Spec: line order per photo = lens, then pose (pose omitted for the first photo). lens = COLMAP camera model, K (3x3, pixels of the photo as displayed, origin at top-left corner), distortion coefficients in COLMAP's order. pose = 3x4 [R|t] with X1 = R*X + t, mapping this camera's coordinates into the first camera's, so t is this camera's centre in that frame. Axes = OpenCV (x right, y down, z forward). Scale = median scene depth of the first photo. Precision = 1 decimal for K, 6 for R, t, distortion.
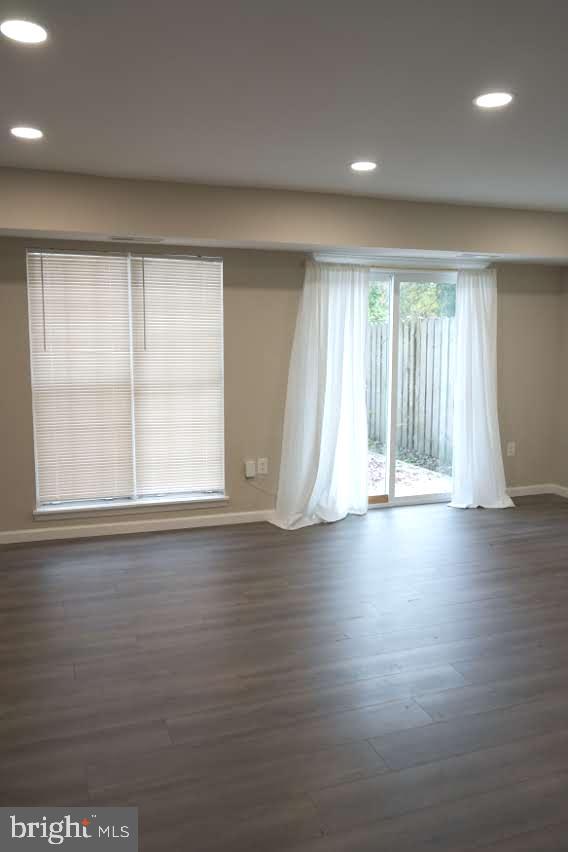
lens RADIAL K [[677.2, 0, 257.1], [0, 677.2, 425.6], [0, 0, 1]] dist [-0.004510, -0.001050]
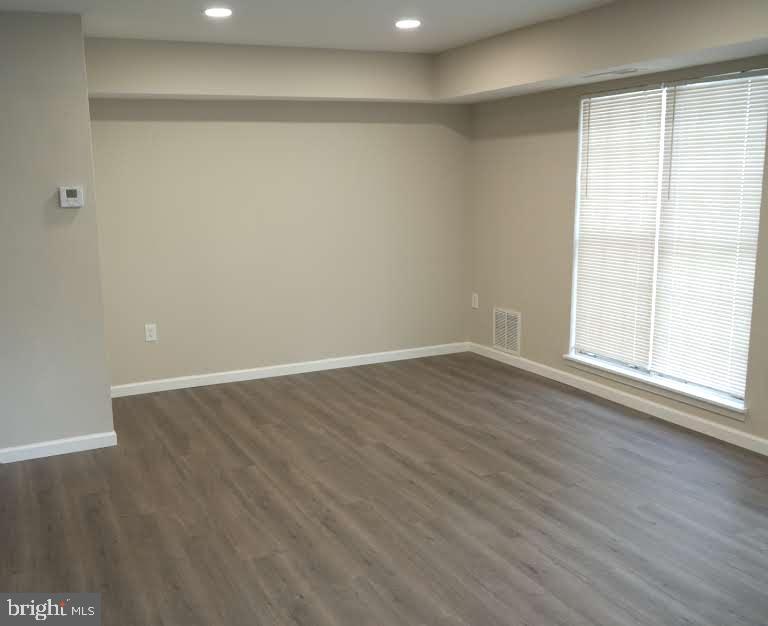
lens RADIAL K [[766.4, 0, 343.3], [0, 766.4, 312.2], [0, 0, 1]] dist [-0.007603, -0.009863]
pose [[0.078635, 0.167487, -0.982733, 0.691902], [-0.105220, 0.981674, 0.158887, -0.077394], [0.991335, 0.090909, 0.094817, 0.493017]]
